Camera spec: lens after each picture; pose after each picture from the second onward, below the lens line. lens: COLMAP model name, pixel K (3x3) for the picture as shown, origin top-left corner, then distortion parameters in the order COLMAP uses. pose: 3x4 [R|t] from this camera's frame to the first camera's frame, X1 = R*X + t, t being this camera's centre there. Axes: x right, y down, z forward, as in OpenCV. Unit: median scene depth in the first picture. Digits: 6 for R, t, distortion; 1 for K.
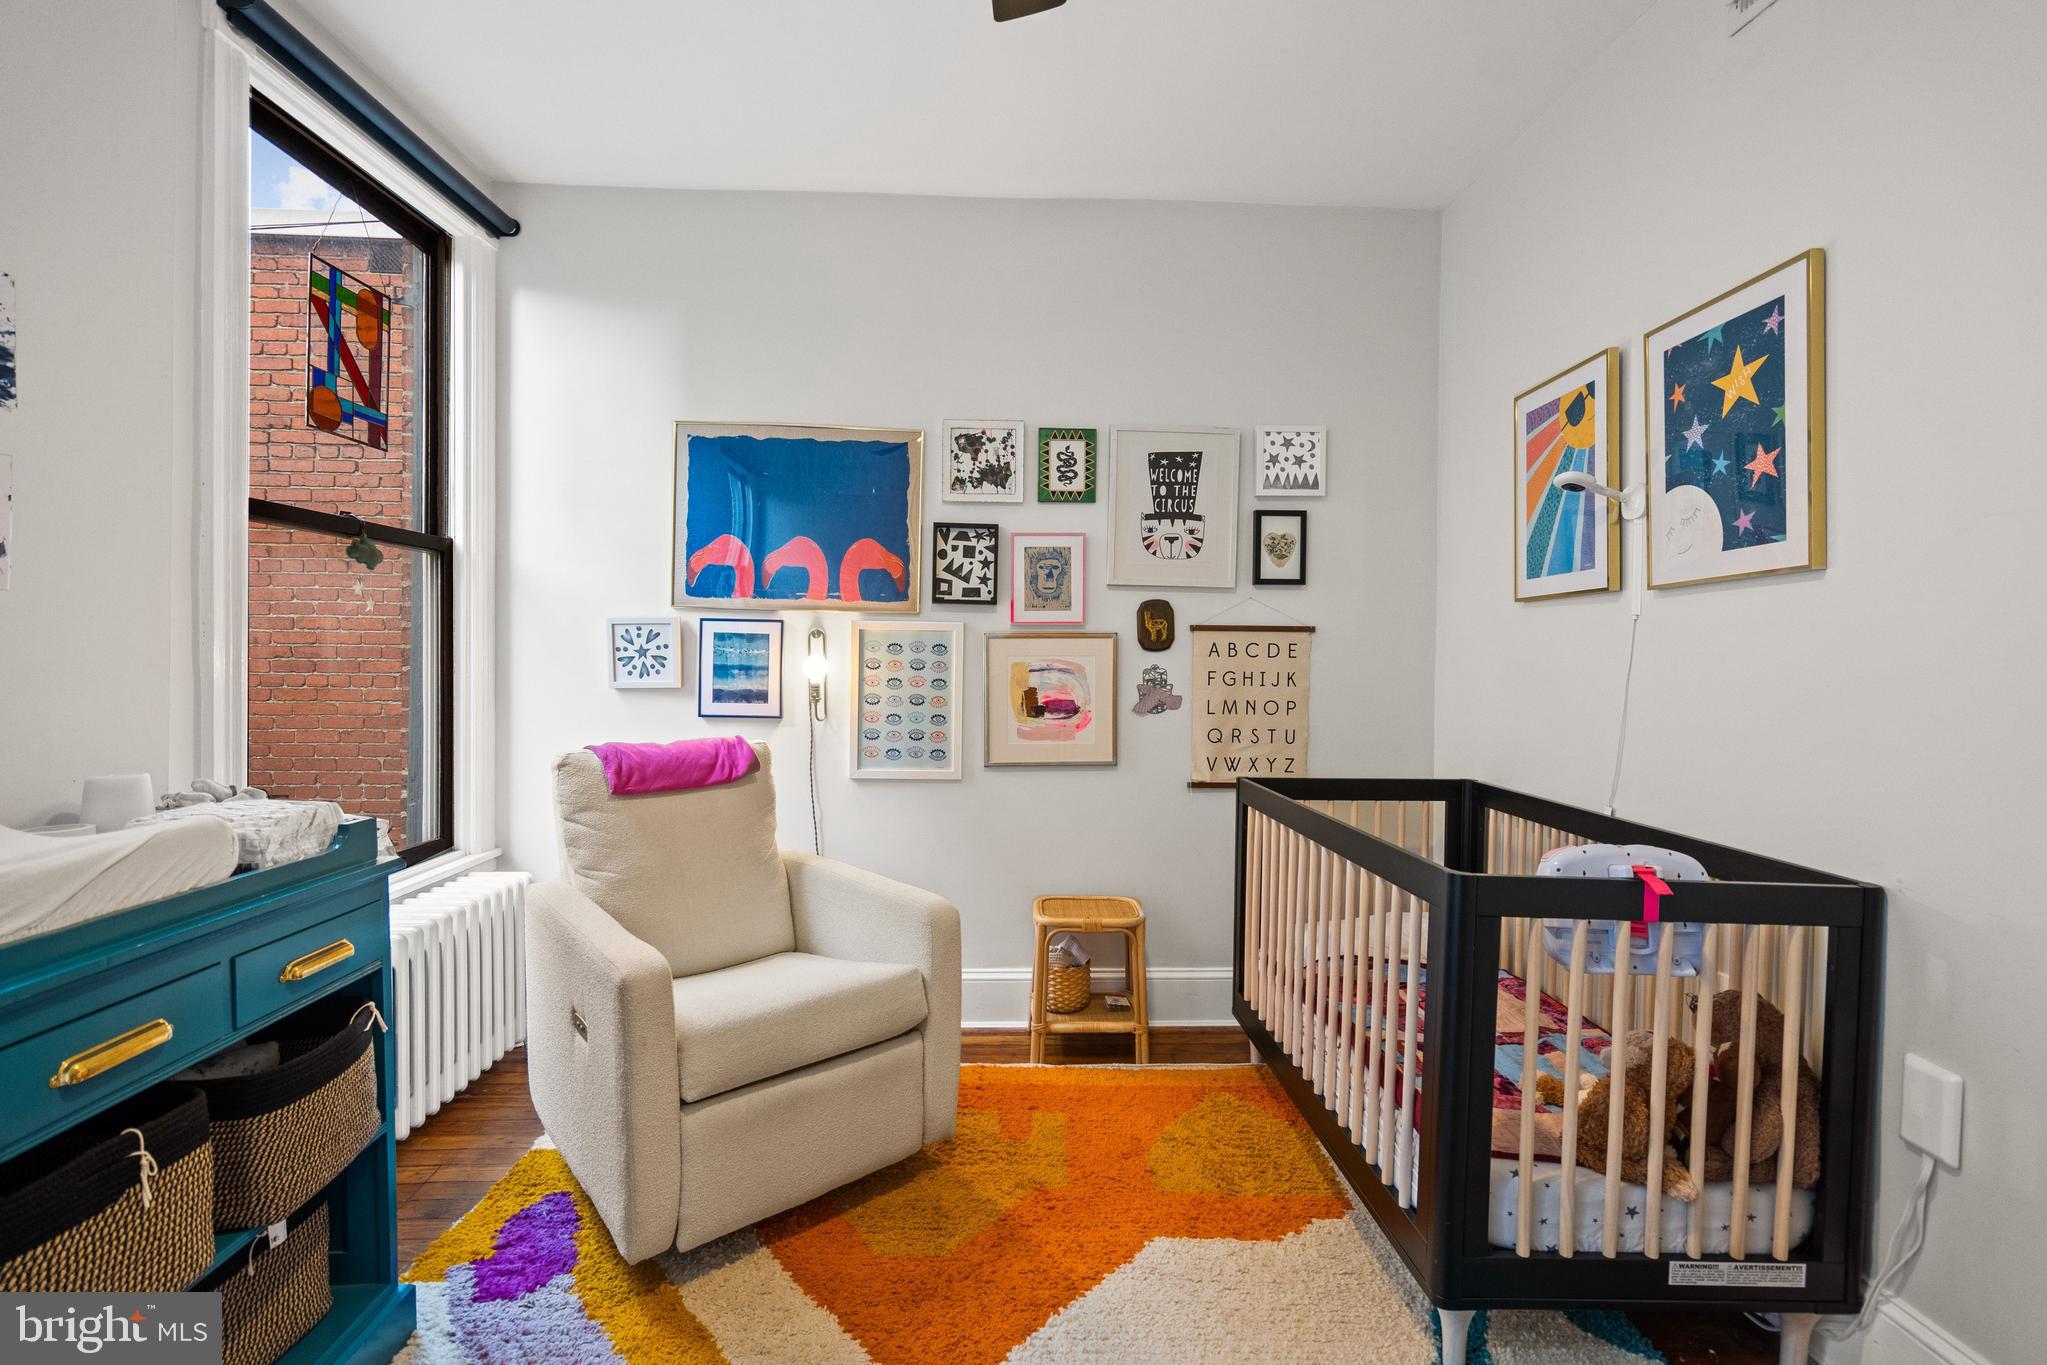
lens RADIAL K [[938.0, 0, 1024.8], [0, 938.0, 659.7], [0, 0, 1]] dist [-0.005509, -0.000506]
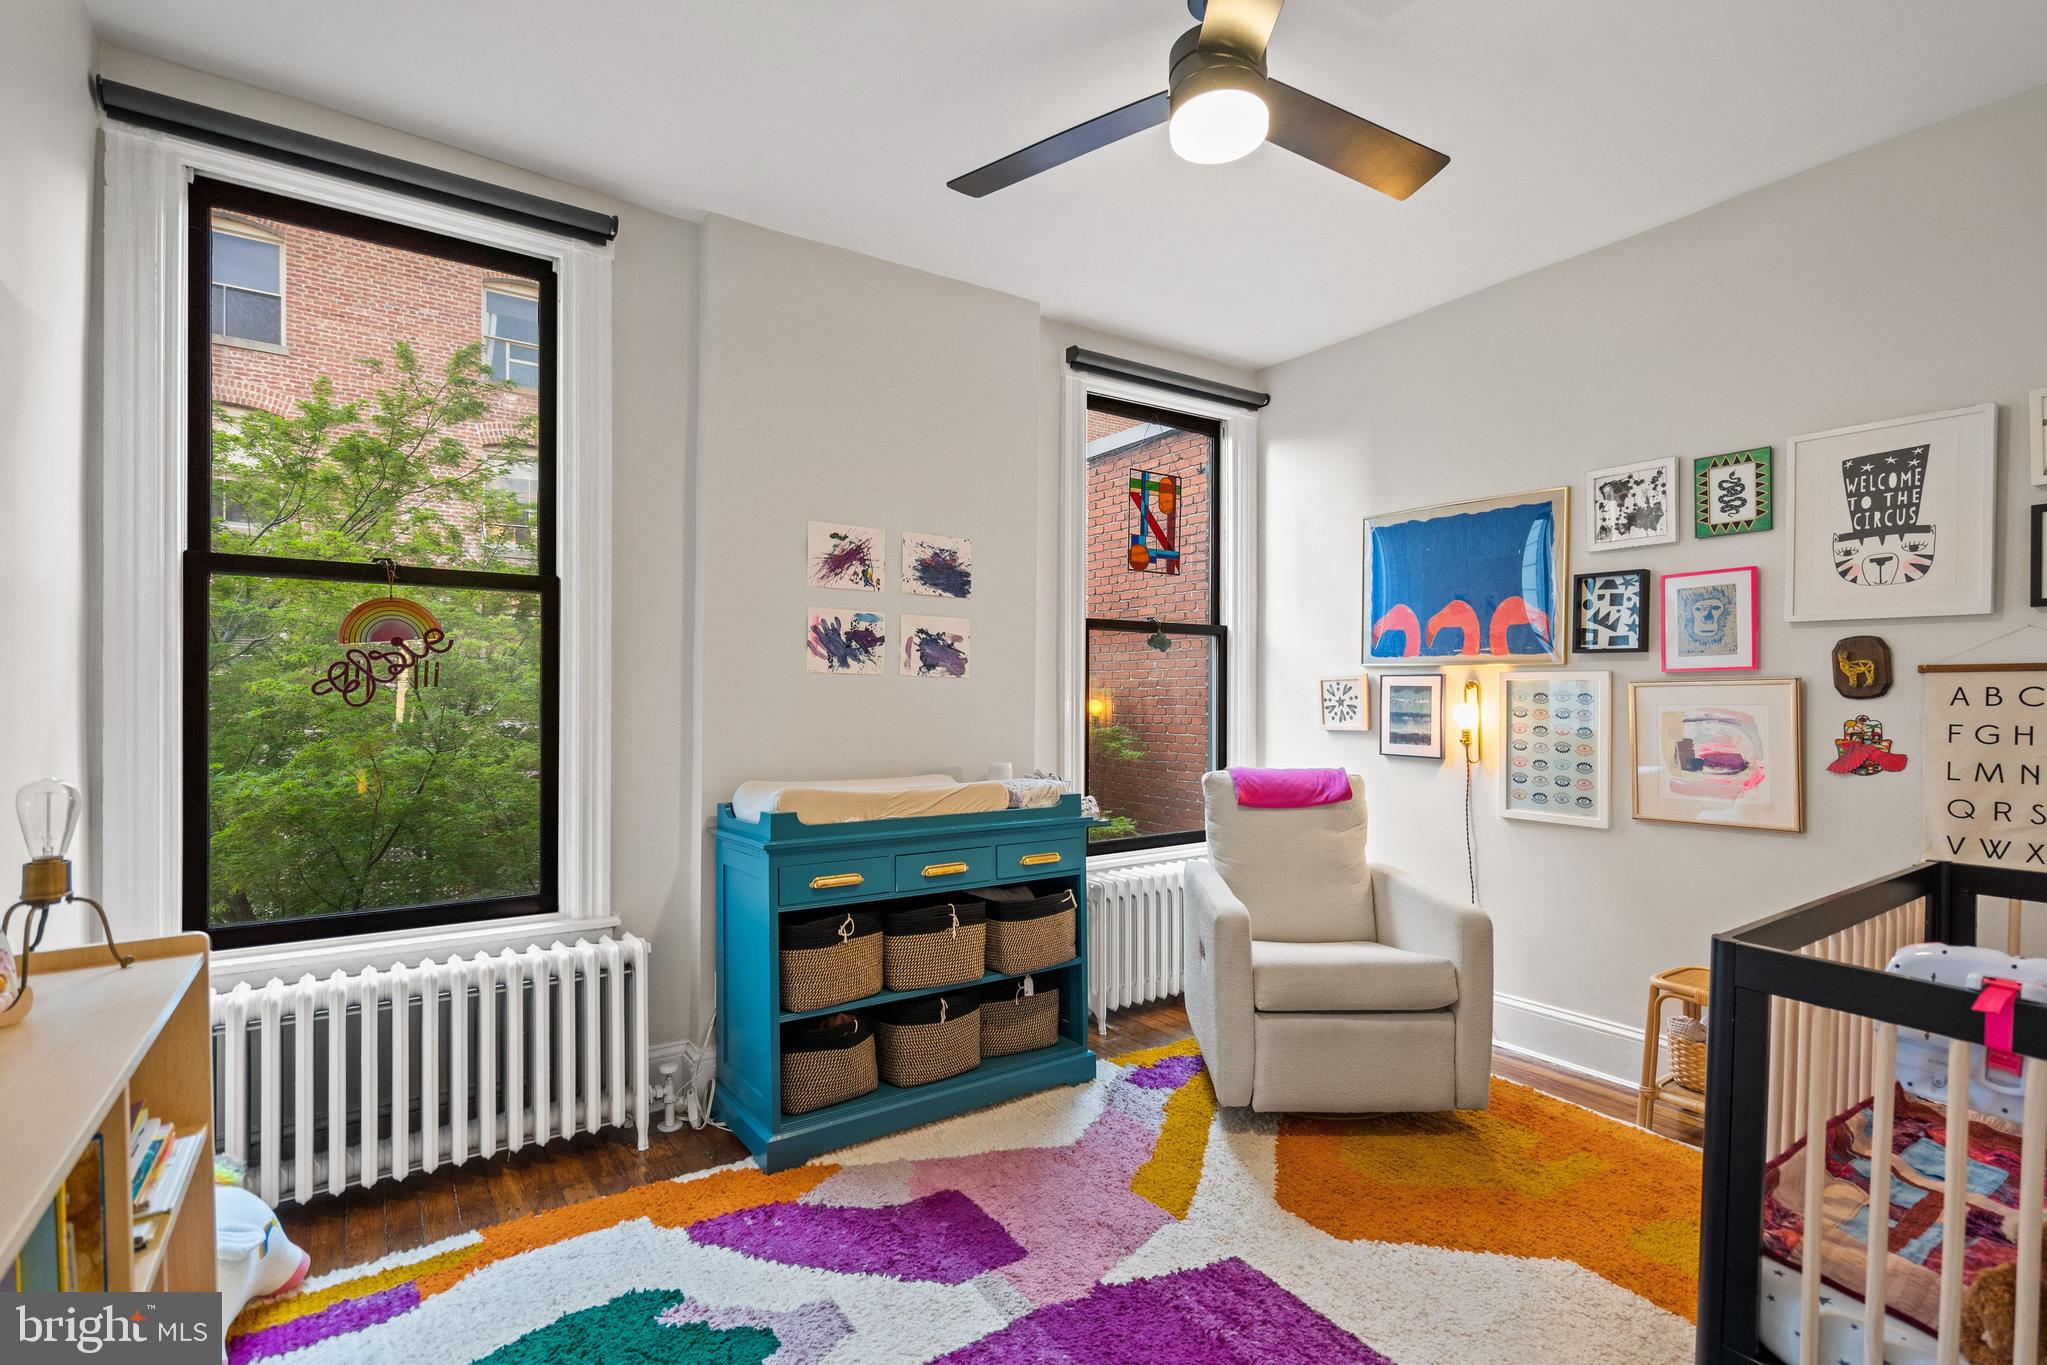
lens RADIAL K [[930.9, 0, 1023.5], [0, 930.9, 682.5], [0, 0, 1]] dist [-0.010511, -0.000503]
pose [[0.536762, -0.020441, -0.843486, 0.428826], [0.000045, 0.999707, -0.024198, -0.003981], [0.843734, 0.012951, 0.536606, -0.050514]]
